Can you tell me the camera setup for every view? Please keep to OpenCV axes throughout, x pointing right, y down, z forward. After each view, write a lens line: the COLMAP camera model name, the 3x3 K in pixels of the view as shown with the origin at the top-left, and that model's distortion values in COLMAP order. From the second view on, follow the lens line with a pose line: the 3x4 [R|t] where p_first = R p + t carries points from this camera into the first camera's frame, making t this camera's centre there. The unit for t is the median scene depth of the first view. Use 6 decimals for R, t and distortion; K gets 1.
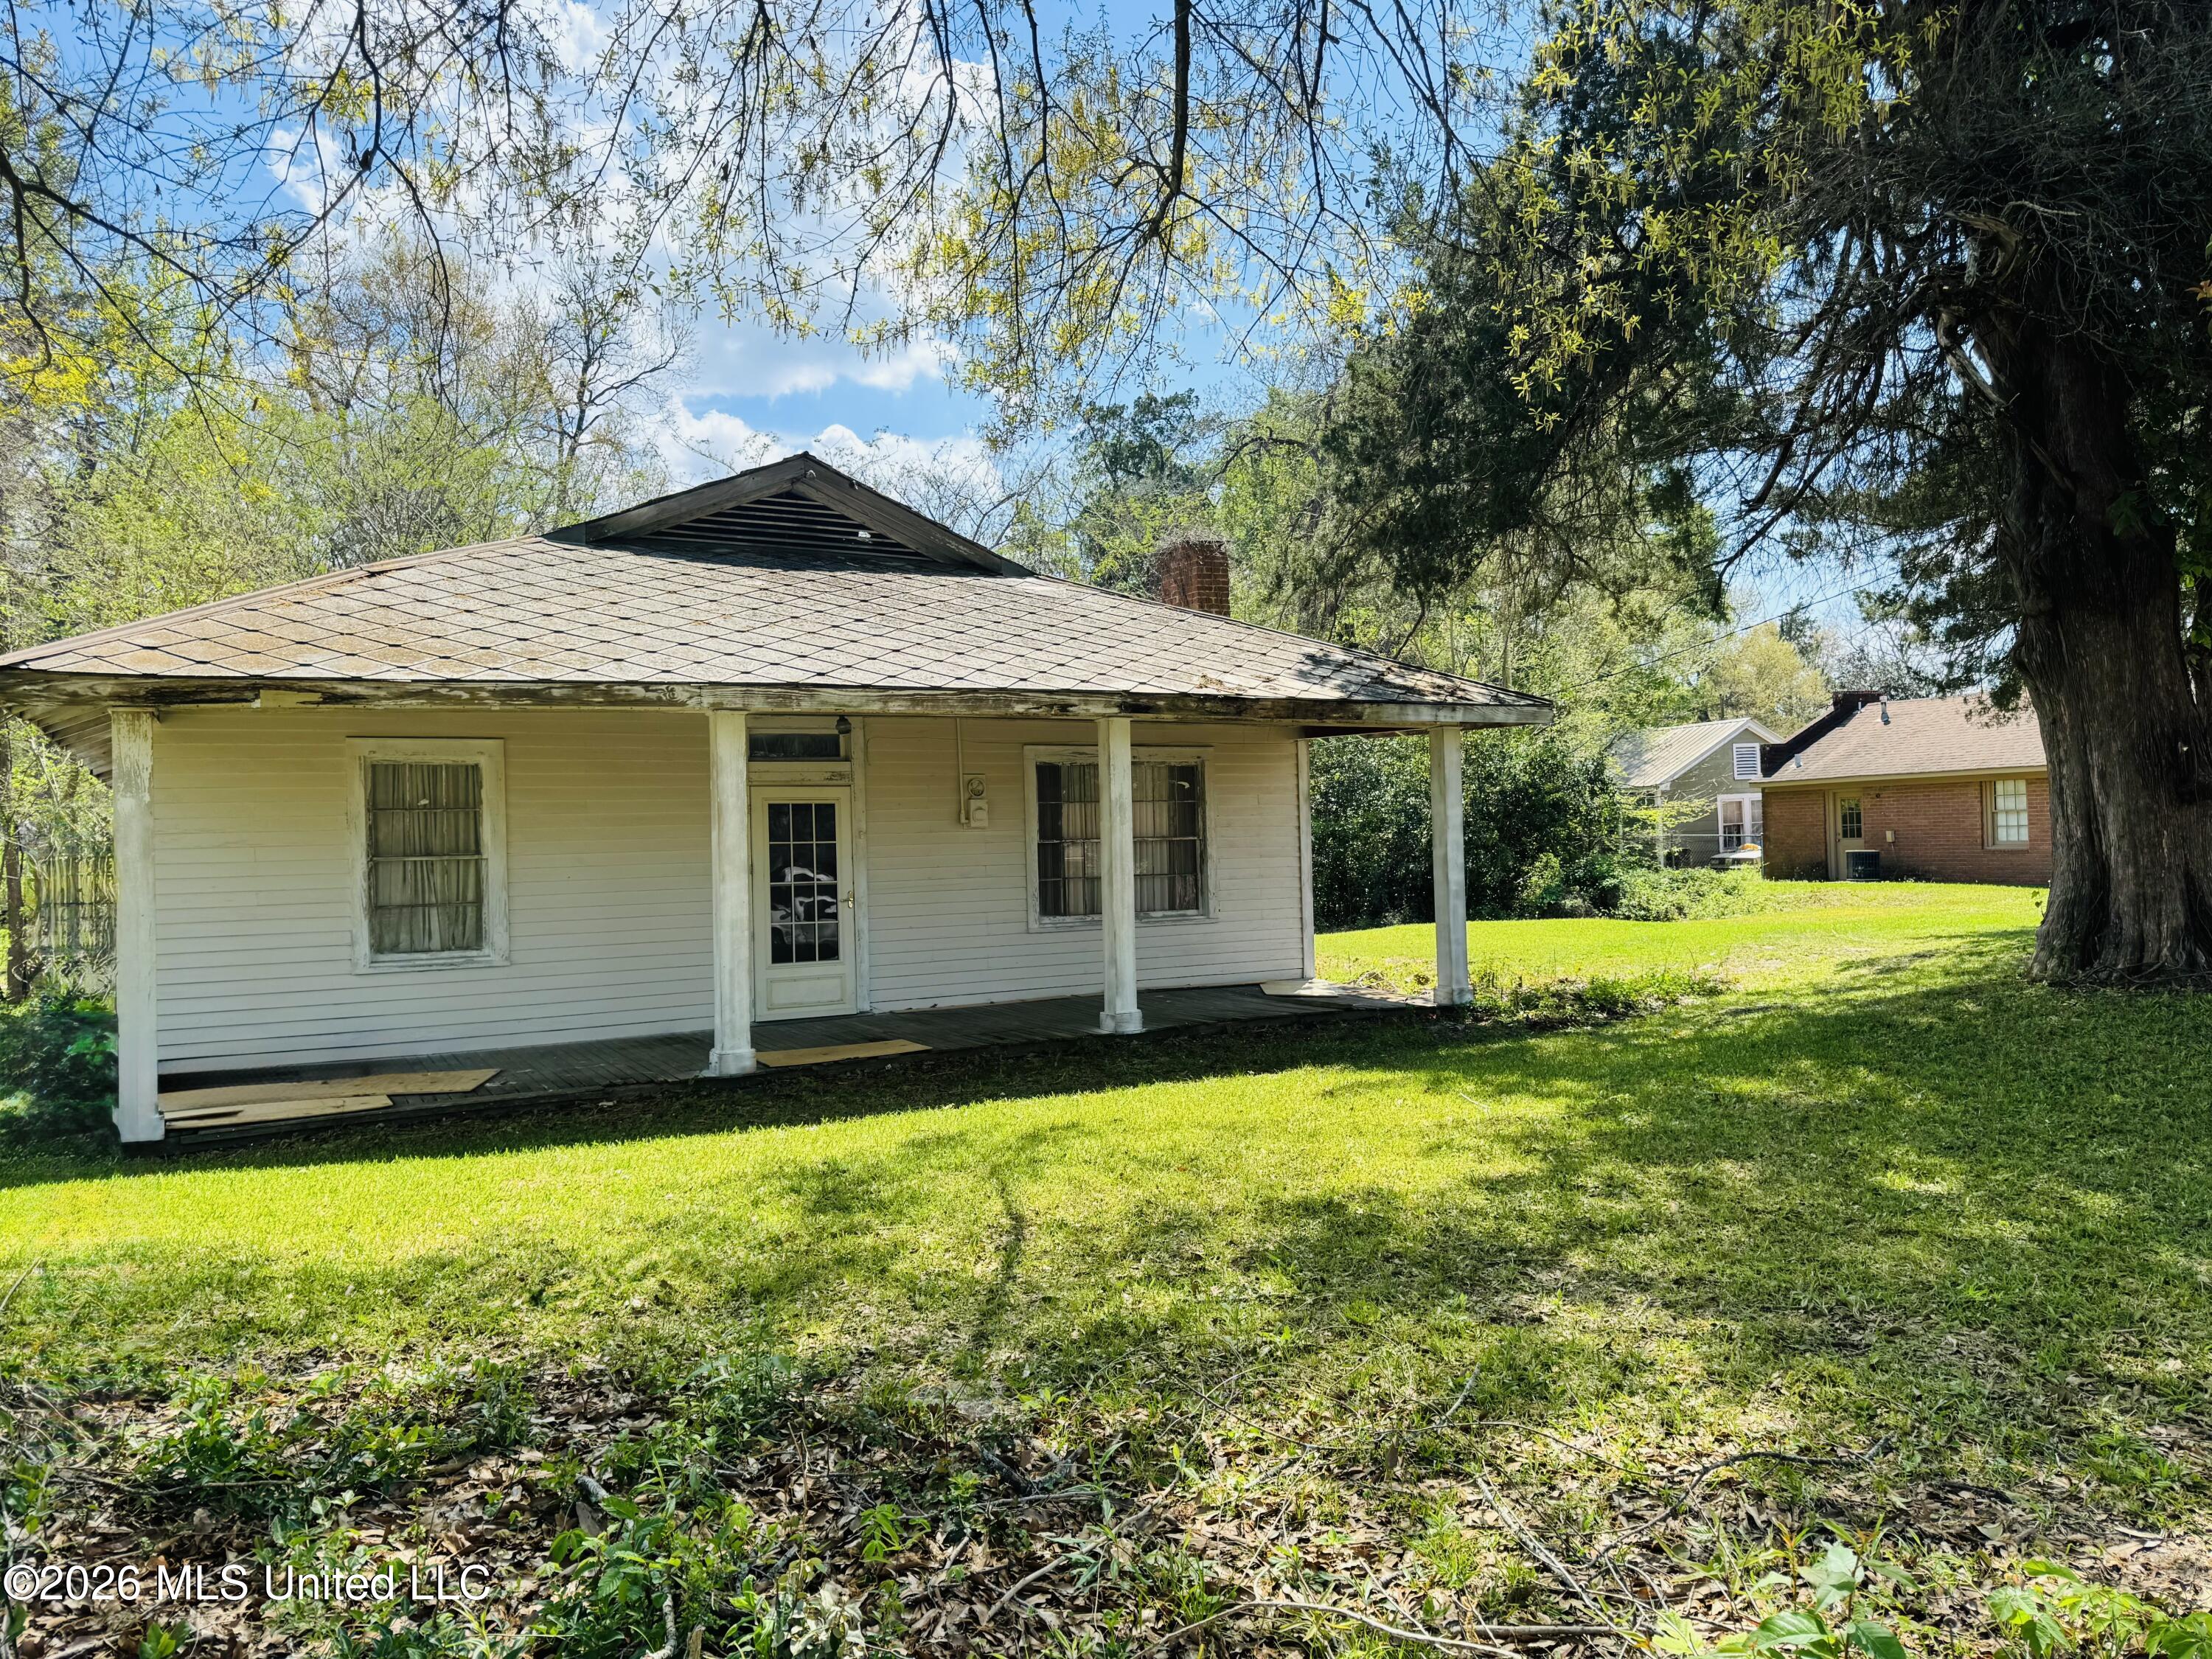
lens RADIAL K [[1544.4, 0, 1106.0], [0, 1544.4, 829.5], [0, 0, 1]] dist [0.120994, -0.158496]
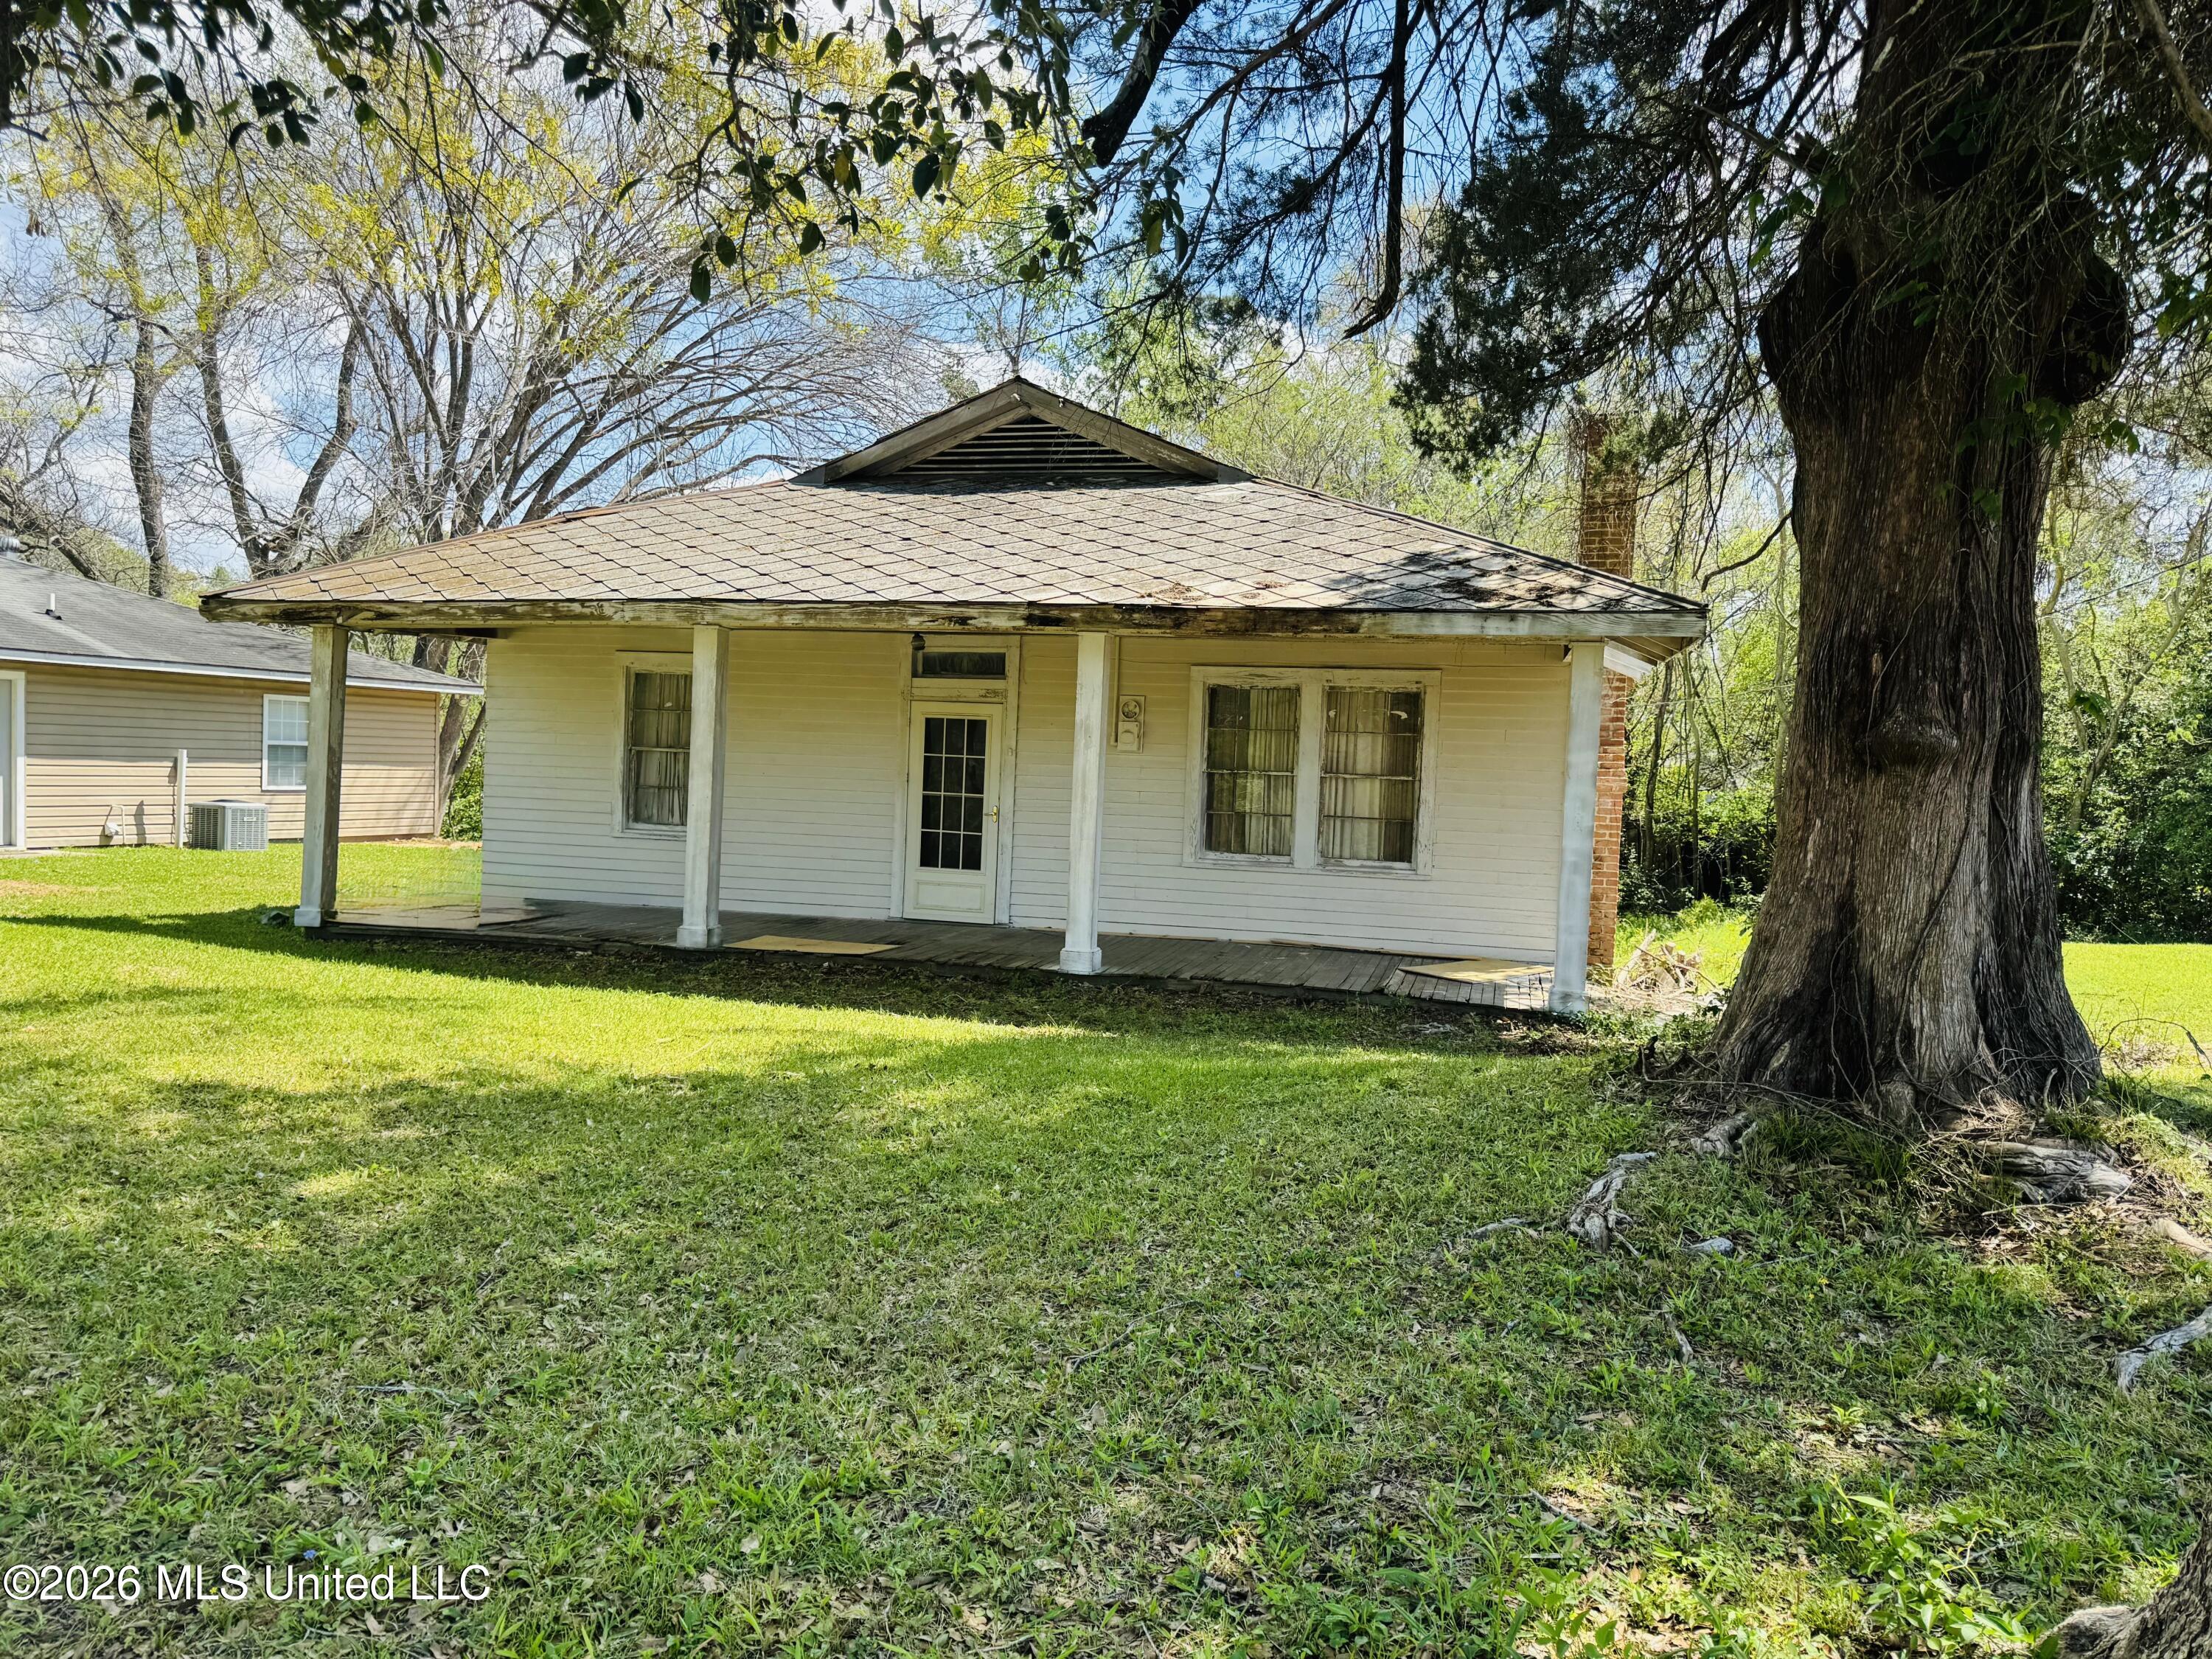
lens RADIAL K [[1544.4, 0, 1106.0], [0, 1544.4, 829.5], [0, 0, 1]] dist [0.120994, -0.158496]
pose [[0.725932, 0.079241, -0.683187, 0.632131], [-0.051502, 0.996815, 0.060893, -0.011492], [0.685836, -0.009019, 0.727700, 0.325235]]
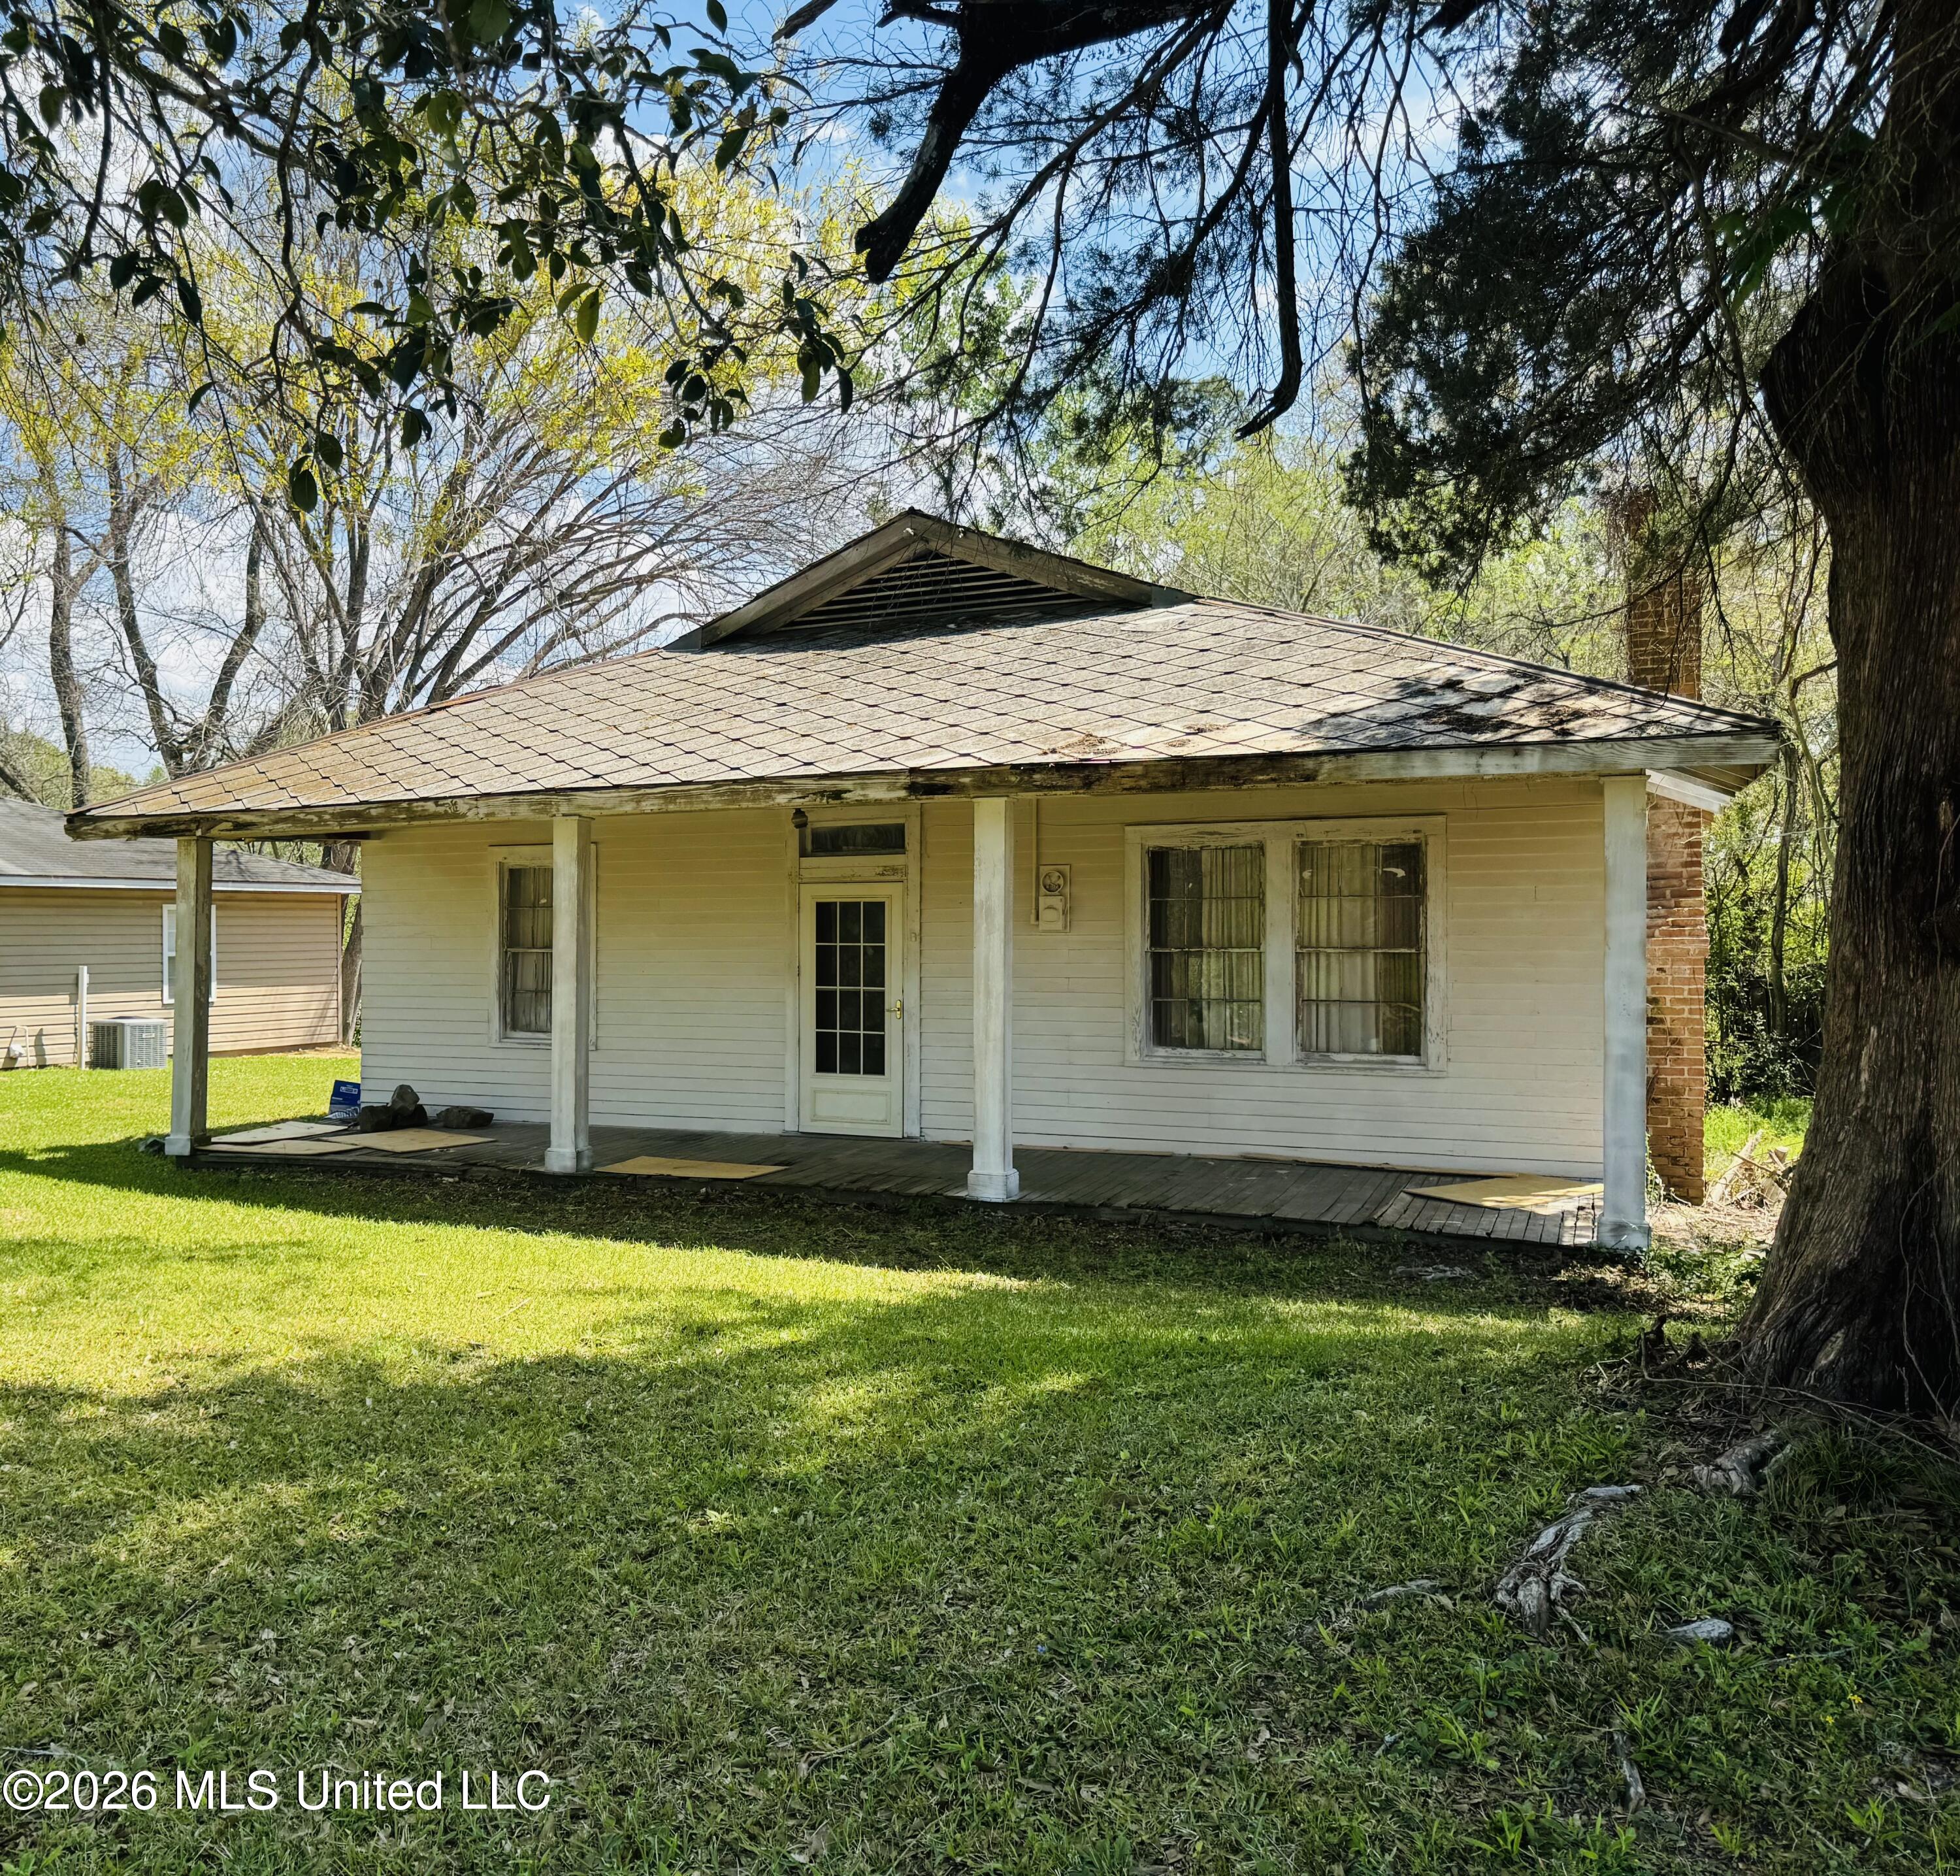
lens RADIAL K [[1749.3, 0, 723.1], [0, 1749.3, 939.9], [0, 0, 1]] dist [0.114655, -0.111912]
pose [[0.571027, 0.024871, -0.820554, 0.643663], [-0.004191, 0.999616, 0.027382, -0.023444], [0.820921, -0.012197, 0.570912, 0.367911]]
